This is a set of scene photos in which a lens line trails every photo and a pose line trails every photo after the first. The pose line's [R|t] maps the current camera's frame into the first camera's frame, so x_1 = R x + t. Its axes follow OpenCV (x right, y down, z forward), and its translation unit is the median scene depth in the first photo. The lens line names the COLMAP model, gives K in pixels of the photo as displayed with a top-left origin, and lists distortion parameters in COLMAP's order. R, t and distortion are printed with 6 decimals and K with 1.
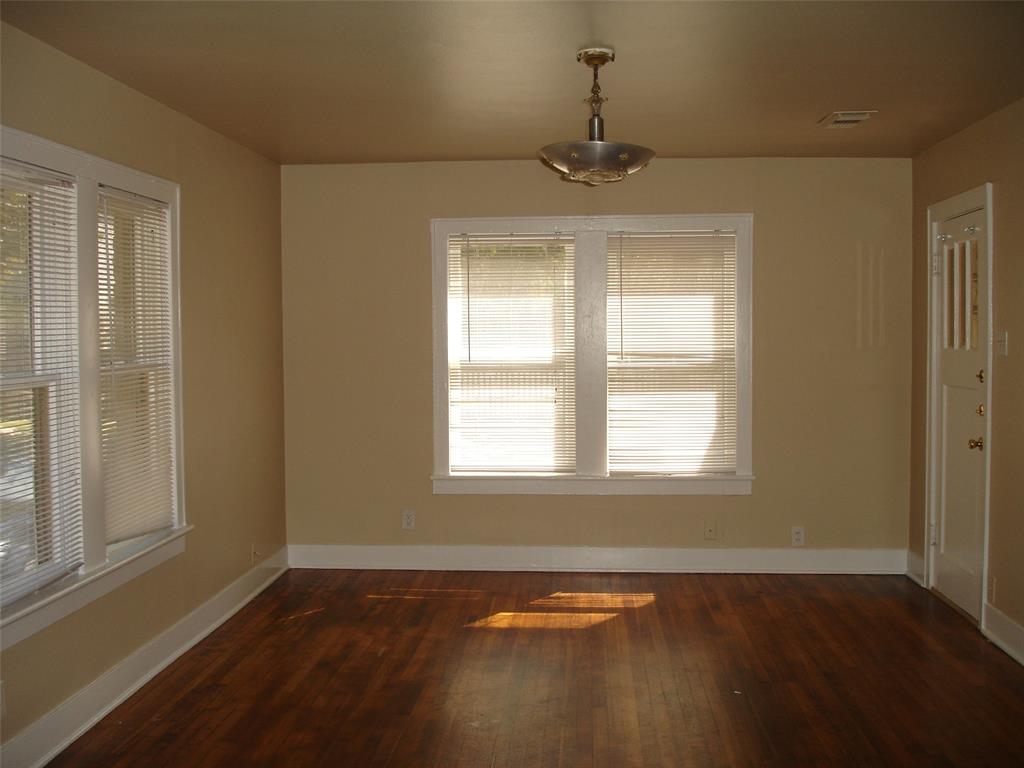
lens RADIAL K [[1145.0, 0, 490.4], [0, 1145.0, 385.9], [0, 0, 1]] dist [-0.083686, -0.007728]
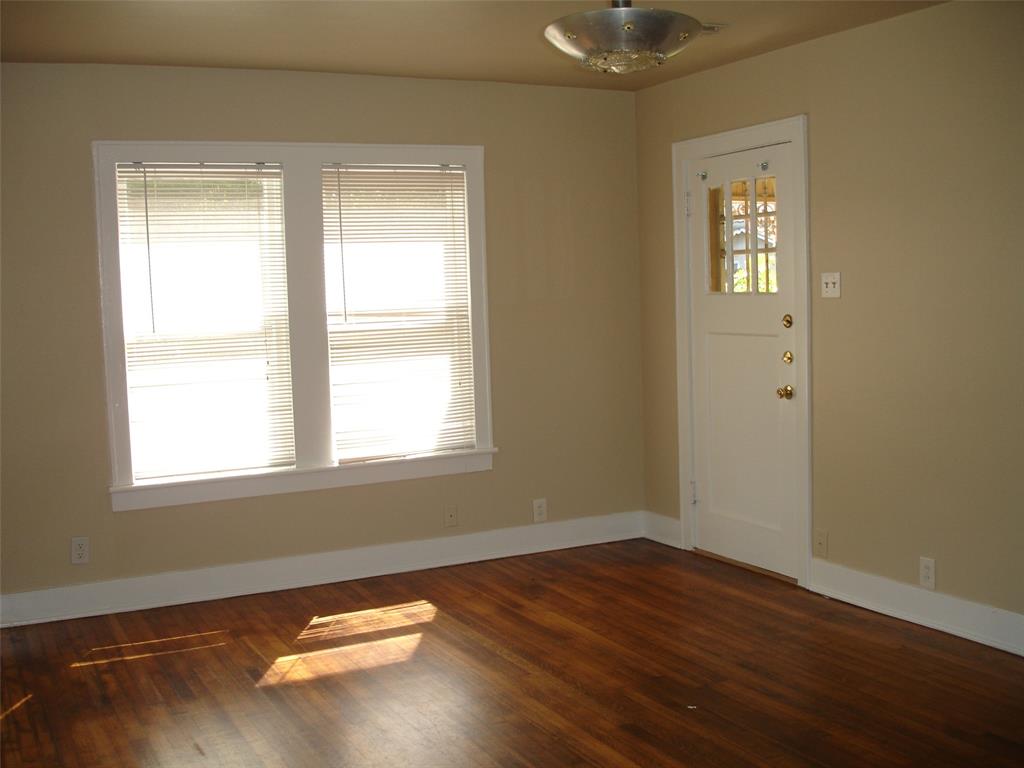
lens RADIAL K [[1145.0, 0, 490.4], [0, 1145.0, 385.9], [0, 0, 1]] dist [-0.083686, -0.007728]
pose [[0.857210, -0.066589, 0.510644, -0.217977], [0.053924, 0.997760, 0.039588, -0.003907], [-0.512137, -0.006399, 0.858880, 0.248756]]
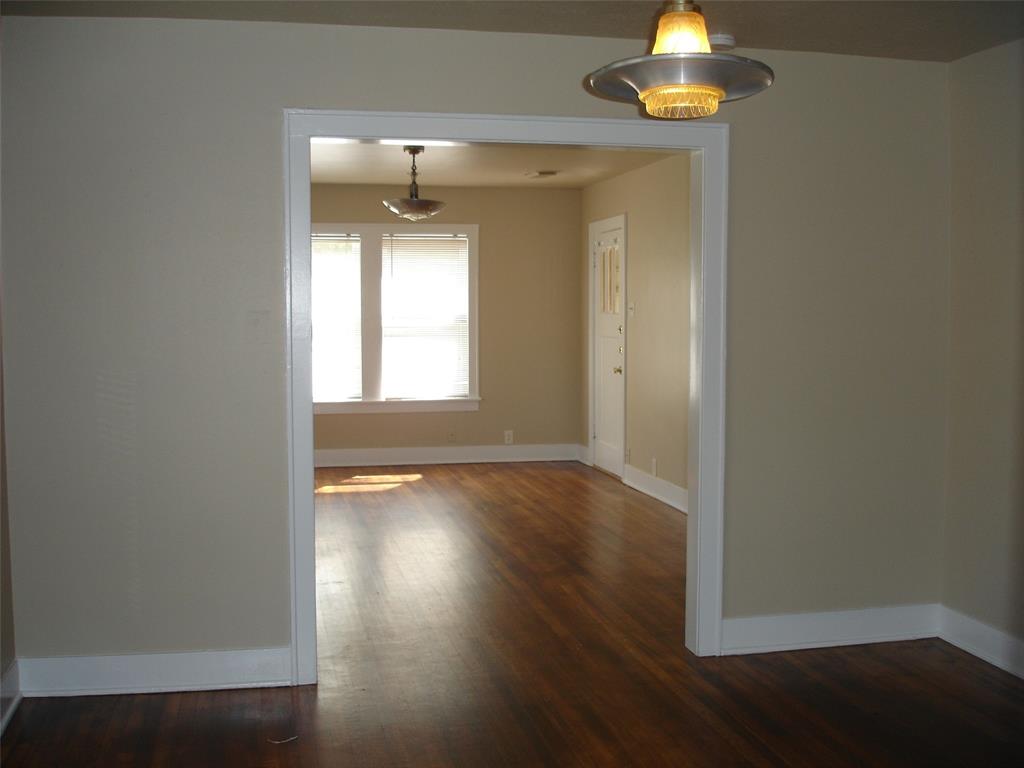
lens RADIAL K [[1145.0, 0, 490.4], [0, 1145.0, 385.9], [0, 0, 1]] dist [-0.083686, -0.007728]
pose [[0.960918, -0.016482, 0.276341, -0.175441], [0.010929, 0.999706, 0.021623, 0.030017], [-0.276616, -0.017757, 0.960816, -0.464372]]
